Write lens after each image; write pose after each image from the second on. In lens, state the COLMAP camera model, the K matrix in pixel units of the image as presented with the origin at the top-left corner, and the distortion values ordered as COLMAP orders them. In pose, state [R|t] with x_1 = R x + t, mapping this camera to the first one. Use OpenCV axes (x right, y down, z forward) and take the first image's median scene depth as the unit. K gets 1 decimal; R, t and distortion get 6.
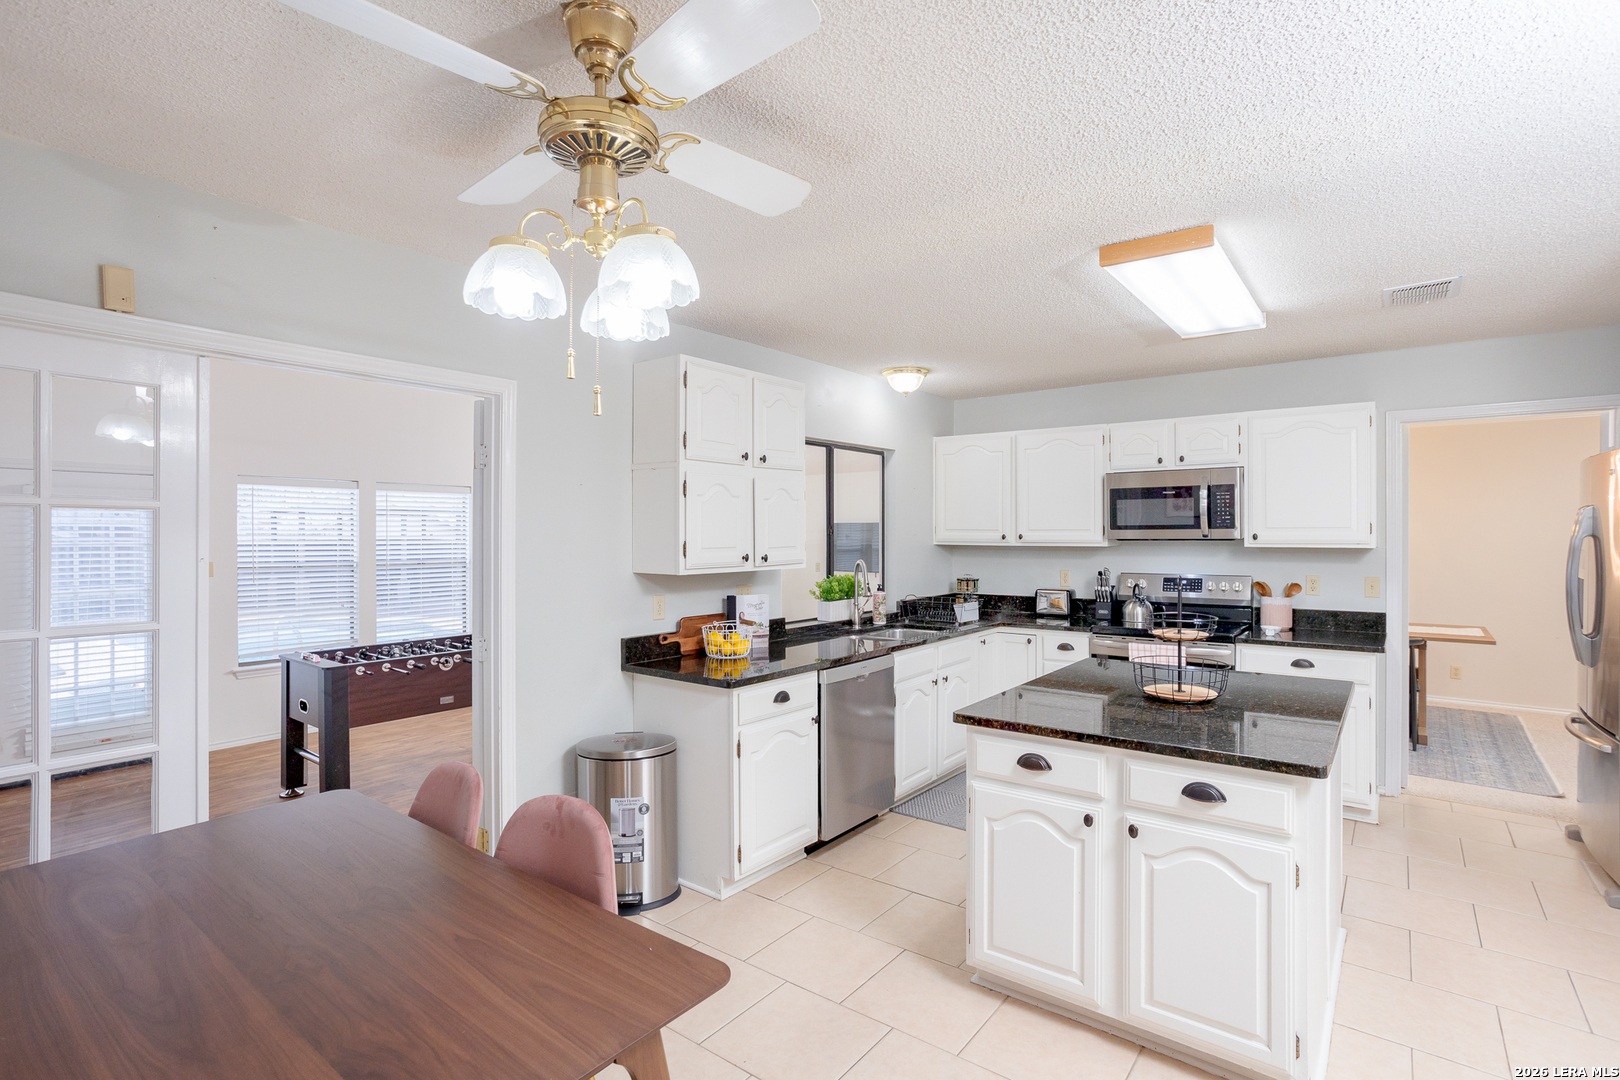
lens RADIAL K [[780.1, 0, 805.3], [0, 780.1, 536.8], [0, 0, 1]] dist [-0.061086, 0.036201]
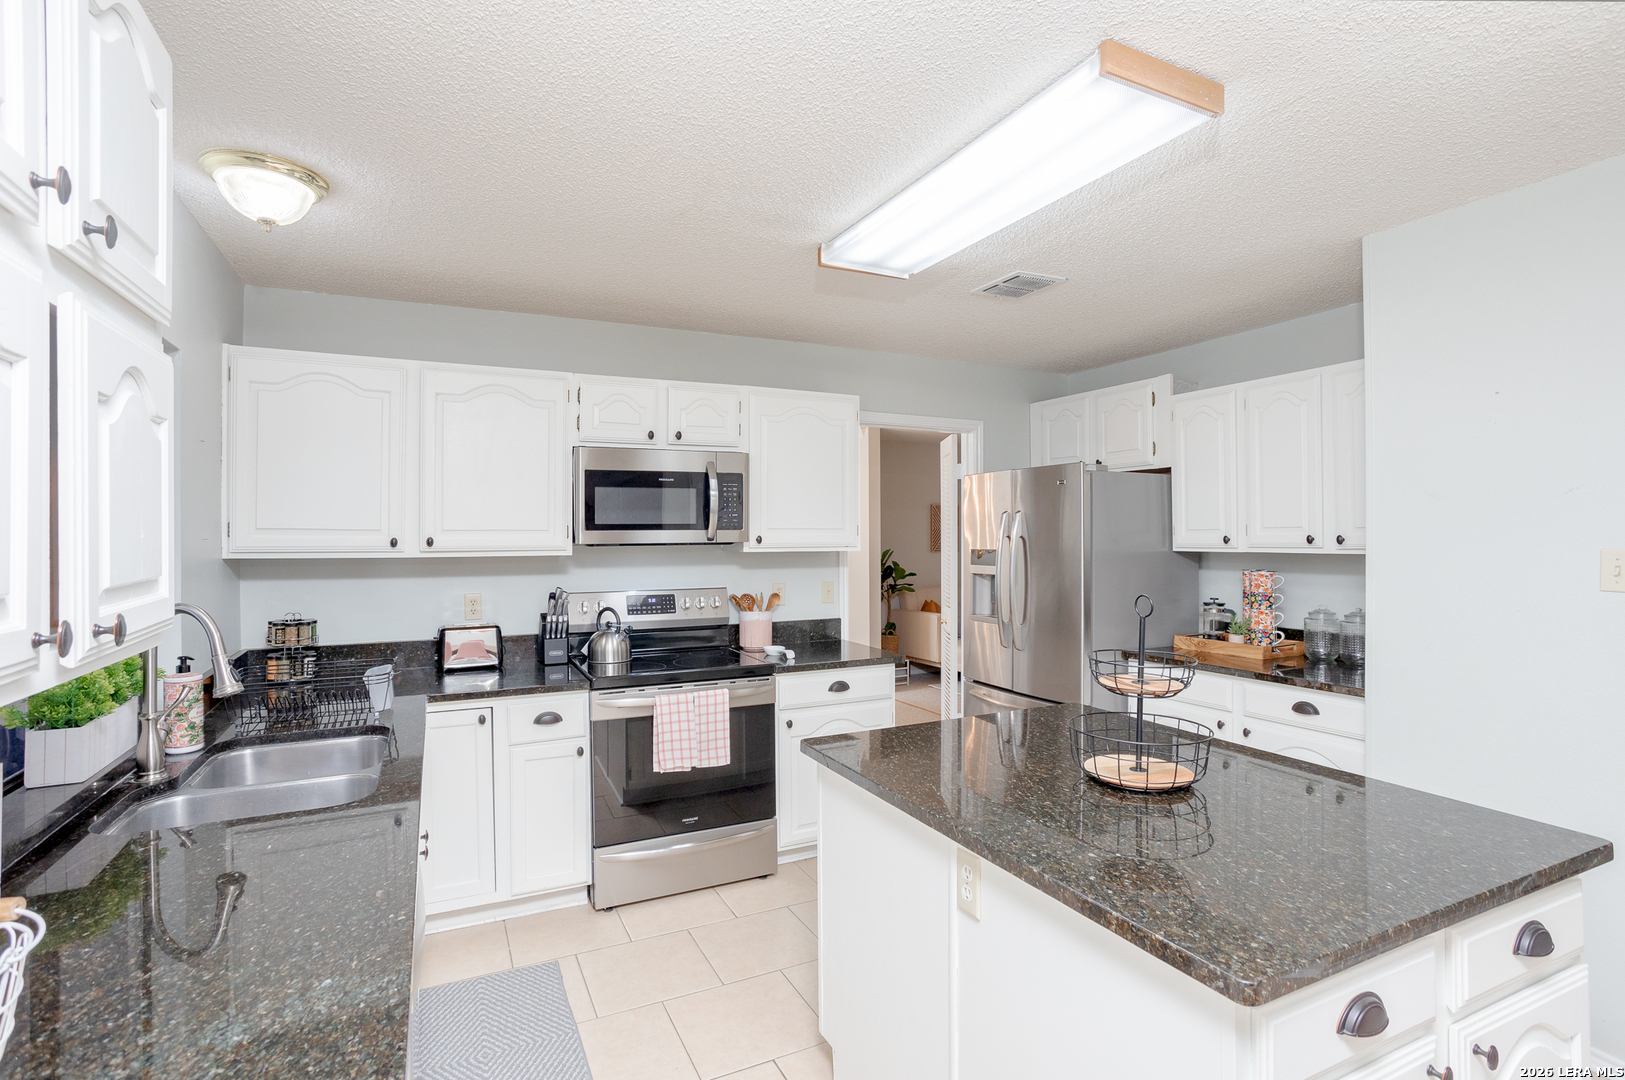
lens RADIAL K [[782.5, 0, 807.8], [0, 782.5, 536.8], [0, 0, 1]] dist [-0.061086, 0.036201]
pose [[0.462395, -0.003842, 0.886666, -0.121089], [0.005259, 0.999985, 0.001590, -0.003878], [-0.886659, 0.003927, 0.462408, 0.535694]]
